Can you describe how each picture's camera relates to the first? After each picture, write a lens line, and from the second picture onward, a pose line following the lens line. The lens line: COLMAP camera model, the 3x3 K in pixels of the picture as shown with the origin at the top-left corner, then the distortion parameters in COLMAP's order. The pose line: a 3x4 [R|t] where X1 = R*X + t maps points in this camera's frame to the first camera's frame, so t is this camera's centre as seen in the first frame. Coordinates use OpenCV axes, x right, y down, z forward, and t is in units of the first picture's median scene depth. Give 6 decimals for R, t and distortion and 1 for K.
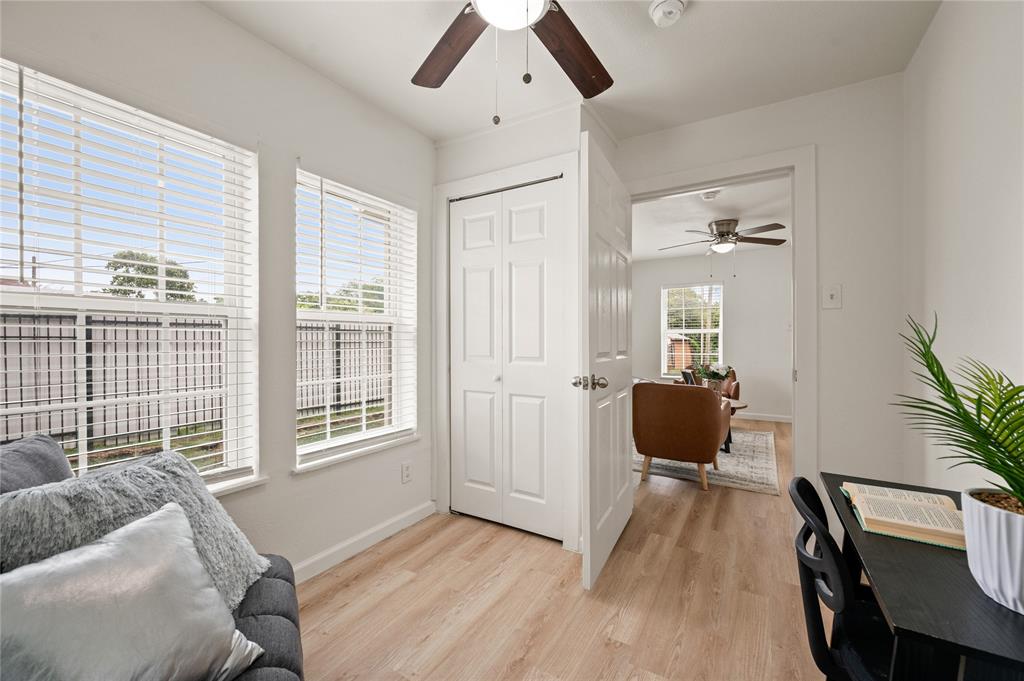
lens RADIAL K [[406.7, 0, 527.8], [0, 406.7, 332.7], [0, 0, 1]] dist [0.004323, 0.000336]
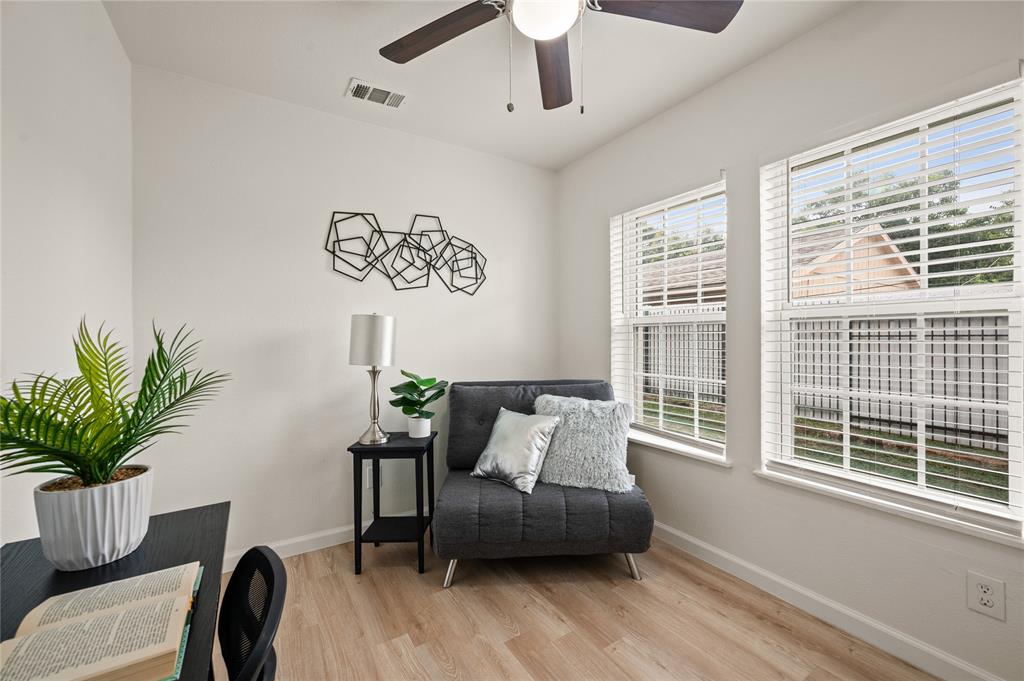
lens RADIAL K [[406.7, 0, 518.1], [0, 406.7, 337.2], [0, 0, 1]] dist [0.004323, 0.000336]
pose [[-0.446396, -0.004459, -0.894824, 0.525645], [0.010005, 0.999900, -0.009974, 0.012282], [0.894779, -0.013405, -0.446307, 0.831158]]
